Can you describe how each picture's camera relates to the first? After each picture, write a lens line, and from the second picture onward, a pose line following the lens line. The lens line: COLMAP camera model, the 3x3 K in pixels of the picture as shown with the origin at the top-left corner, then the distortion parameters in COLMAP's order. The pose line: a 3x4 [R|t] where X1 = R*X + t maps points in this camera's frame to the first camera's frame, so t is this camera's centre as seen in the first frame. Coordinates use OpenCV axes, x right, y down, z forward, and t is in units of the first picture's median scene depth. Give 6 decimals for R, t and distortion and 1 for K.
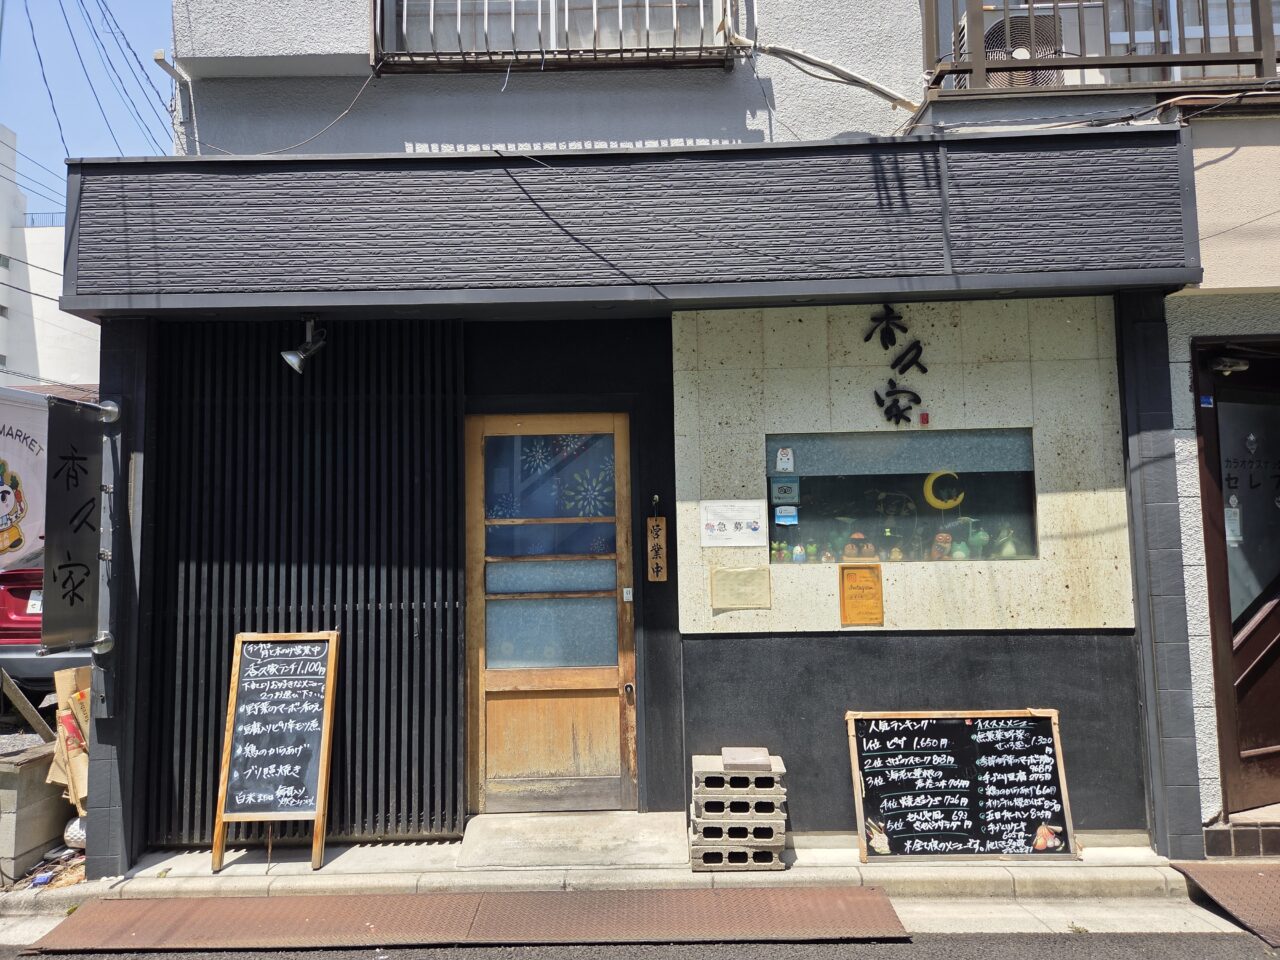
lens RADIAL K [[866.0, 0, 640.0], [0, 866.0, 480.0], [0, 0, 1]] dist [0.054279, 0.000249]
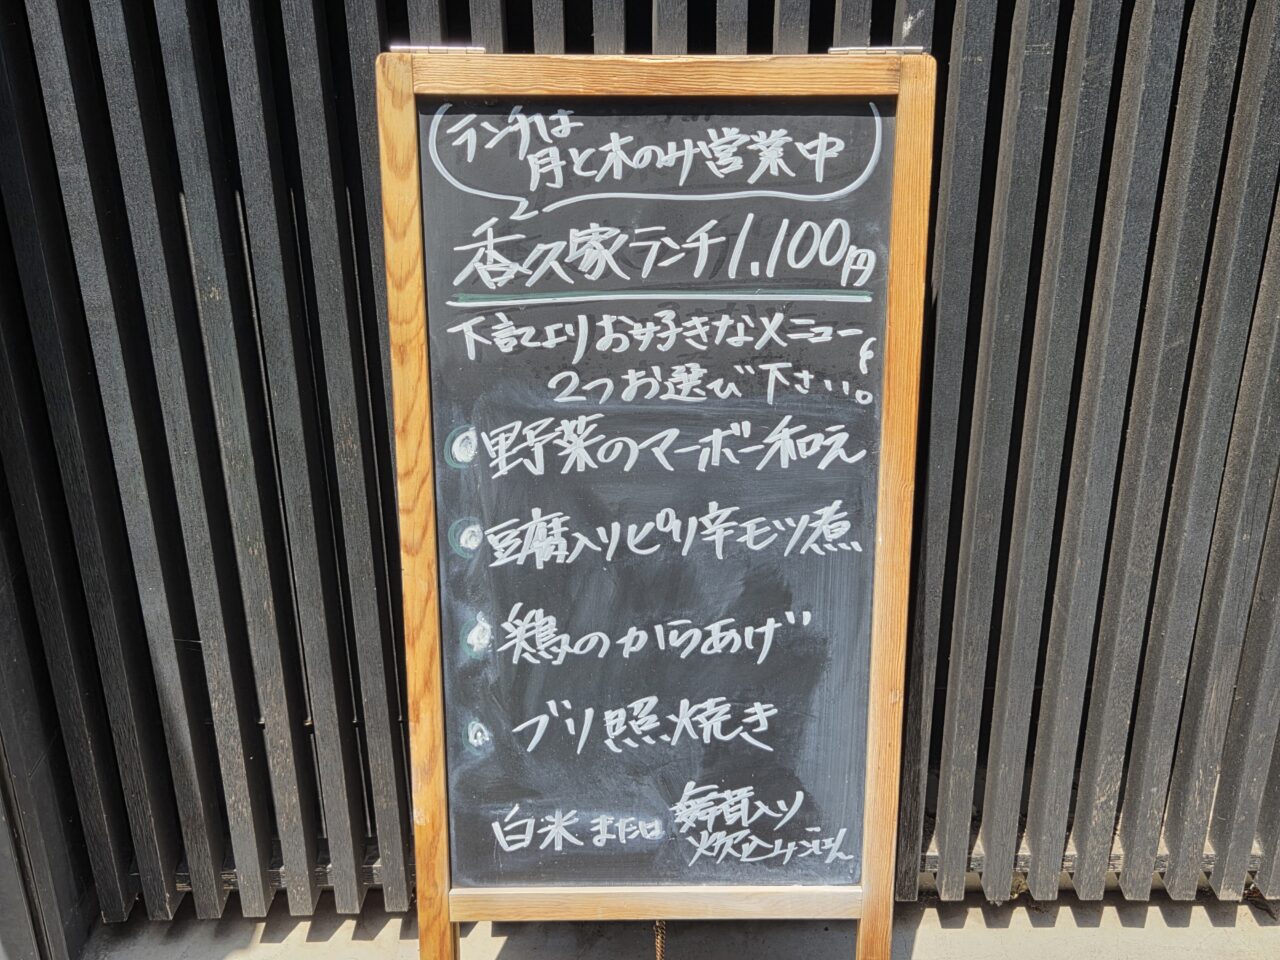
lens RADIAL K [[1367.1, 0, 640.0], [0, 1367.1, 480.0], [0, 0, 1]] dist [0.064846, -0.002709]
pose [[0.999348, 0.001218, 0.036086, -0.423229], [-0.018352, 0.877841, 0.478601, 0.118734], [-0.031095, -0.478951, 0.877291, 0.723594]]
